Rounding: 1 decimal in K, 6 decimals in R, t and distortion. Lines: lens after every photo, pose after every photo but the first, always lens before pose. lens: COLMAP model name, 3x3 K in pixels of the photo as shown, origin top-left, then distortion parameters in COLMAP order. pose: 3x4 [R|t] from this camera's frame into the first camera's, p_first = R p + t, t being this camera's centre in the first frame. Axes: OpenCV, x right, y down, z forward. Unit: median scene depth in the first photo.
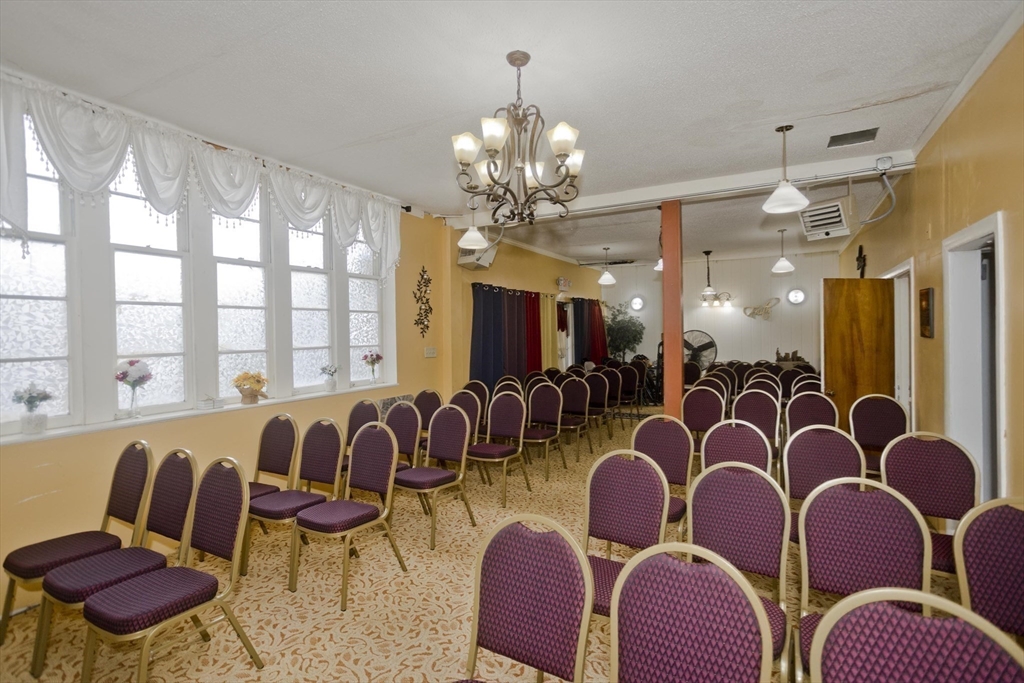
lens RADIAL K [[486.8, 0, 512.0], [0, 486.8, 341.5], [0, 0, 1]] dist [0.000081, 0.000024]
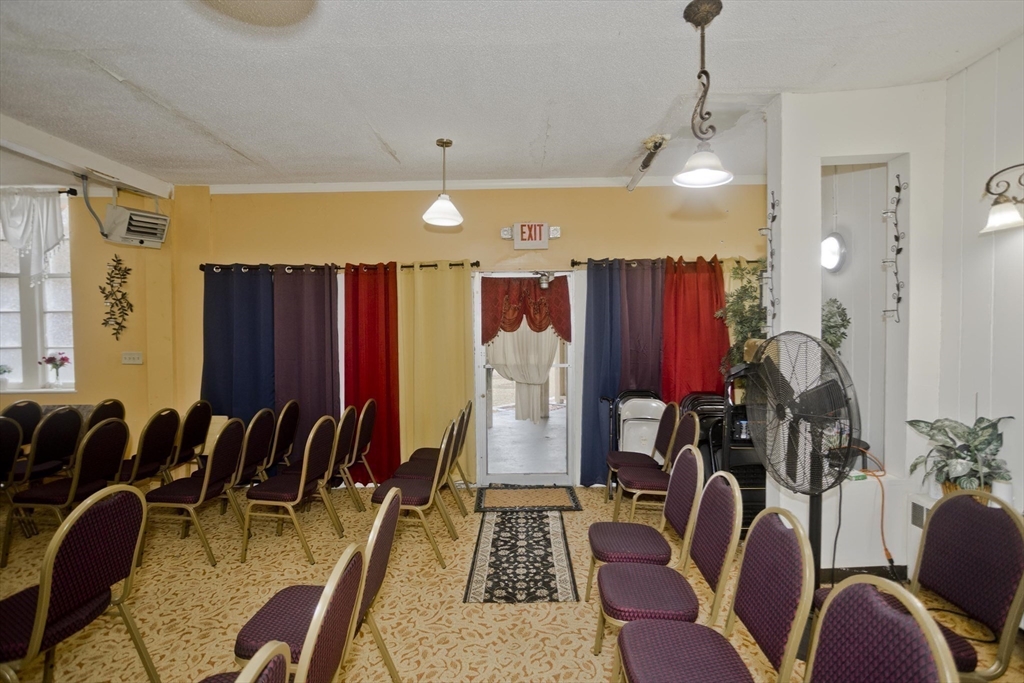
lens RADIAL K [[442.5, 0, 512.0], [0, 442.5, 341.5], [0, 0, 1]] dist [0.000699, 0.000008]
pose [[0.498730, 0.026318, -0.866358, 0.502571], [-0.014862, 0.999652, 0.021812, -0.019513], [0.866630, 0.001997, 0.498948, 0.736785]]
